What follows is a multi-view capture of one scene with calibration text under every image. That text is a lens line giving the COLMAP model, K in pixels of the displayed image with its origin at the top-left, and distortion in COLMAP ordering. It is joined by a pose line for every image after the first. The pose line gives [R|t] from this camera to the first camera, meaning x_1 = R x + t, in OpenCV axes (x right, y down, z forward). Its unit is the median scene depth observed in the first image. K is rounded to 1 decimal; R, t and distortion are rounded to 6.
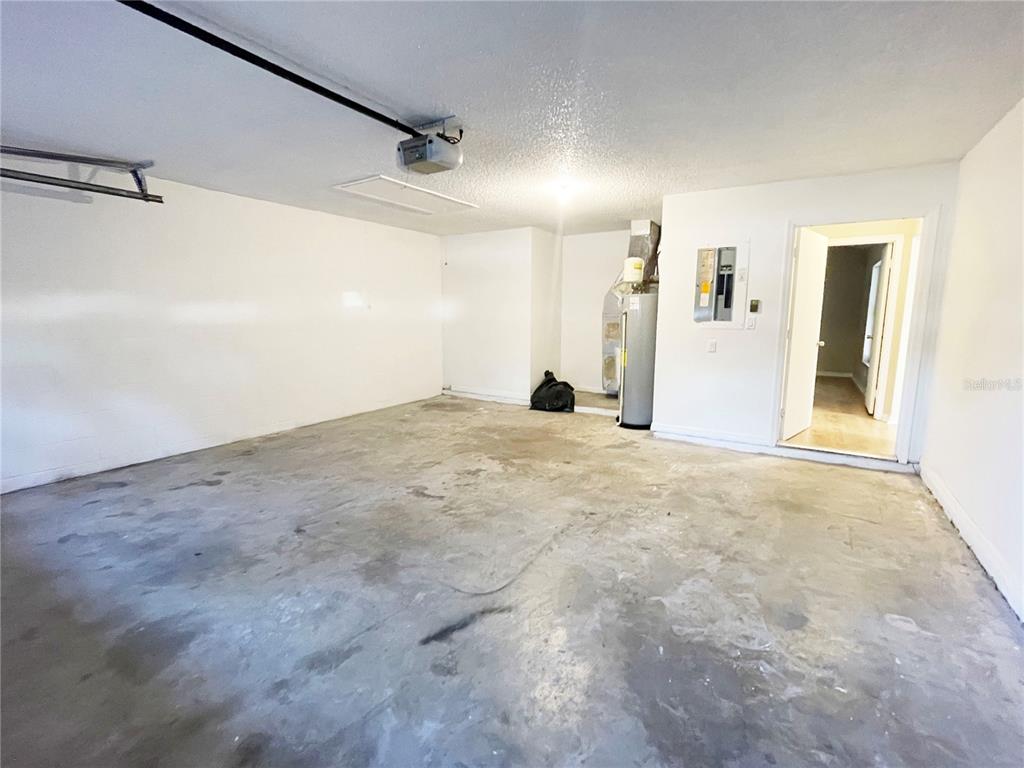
lens RADIAL K [[473.3, 0, 508.7], [0, 473.3, 382.6], [0, 0, 1]] dist [-0.001649, 0.001885]
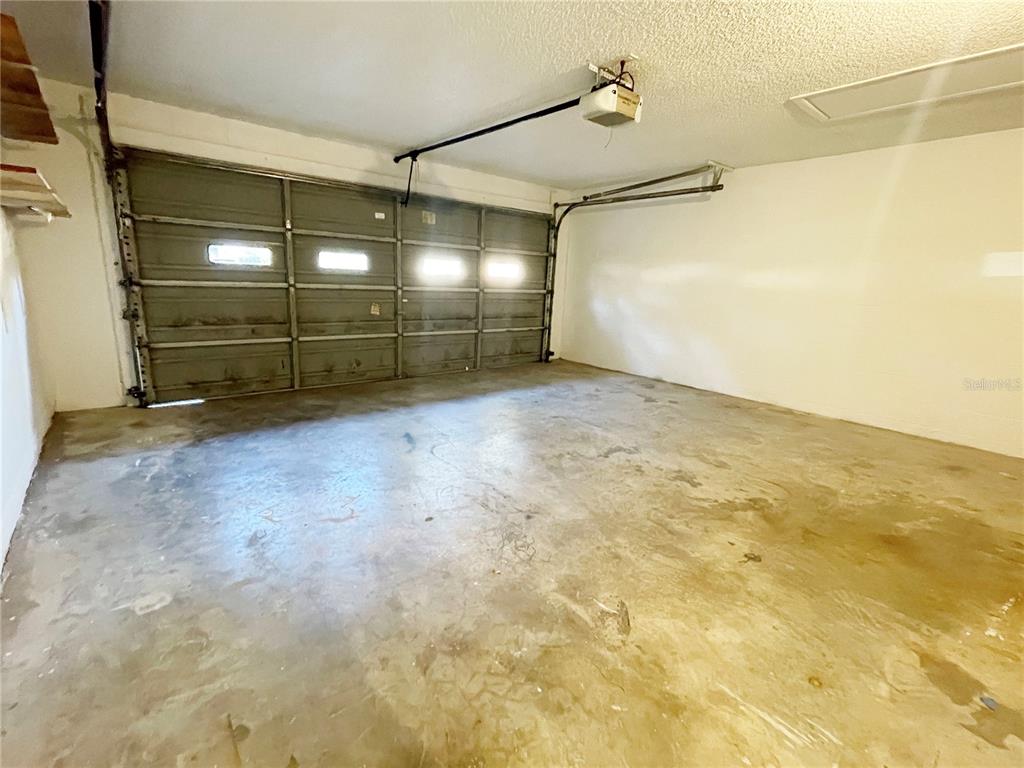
lens RADIAL K [[473.3, 0, 512.2], [0, 473.3, 381.5], [0, 0, 1]] dist [-0.001649, 0.001885]
pose [[-0.305947, 0.191856, -0.932517, 0.734463], [-0.183285, 0.949293, 0.255441, -0.112212], [0.934239, 0.249068, -0.255269, 0.937447]]
